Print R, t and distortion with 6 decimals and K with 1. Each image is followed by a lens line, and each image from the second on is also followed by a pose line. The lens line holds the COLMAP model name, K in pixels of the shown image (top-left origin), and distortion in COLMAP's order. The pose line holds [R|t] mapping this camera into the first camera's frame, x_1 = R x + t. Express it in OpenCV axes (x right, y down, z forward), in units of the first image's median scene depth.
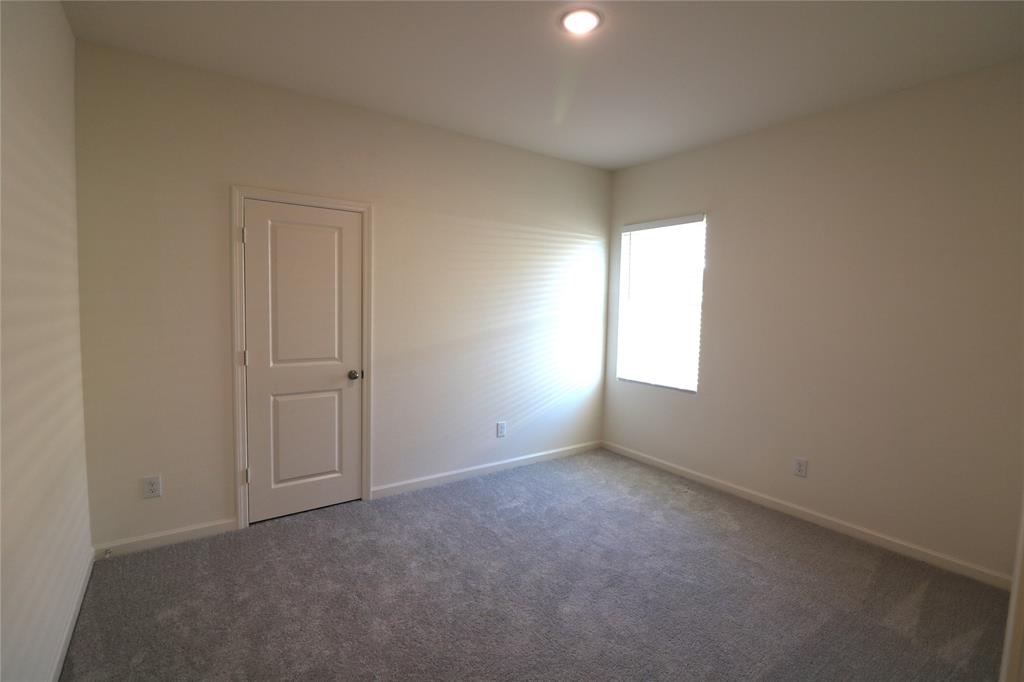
lens RADIAL K [[493.4, 0, 512.0], [0, 493.4, 341.0], [0, 0, 1]] dist [-0.000307, -0.000042]
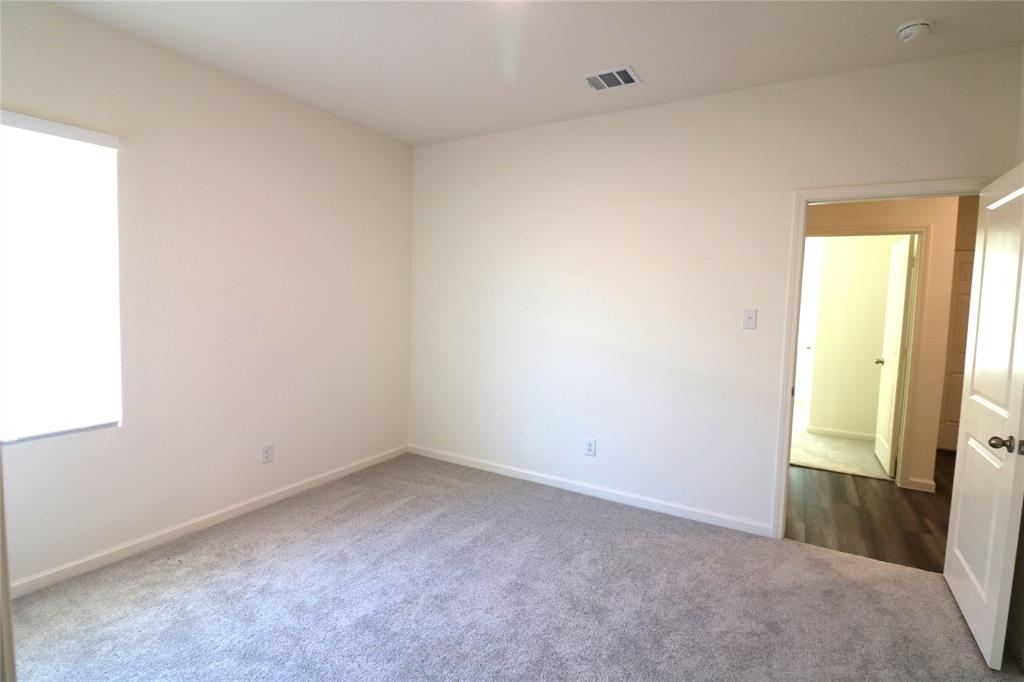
lens RADIAL K [[493.4, 0, 512.0], [0, 493.4, 341.0], [0, 0, 1]] dist [-0.000307, -0.000042]
pose [[-0.415699, -0.110746, 0.902734, -0.578445], [0.034545, 0.989920, 0.137350, -0.100595], [-0.908846, 0.088281, -0.407683, 1.152568]]
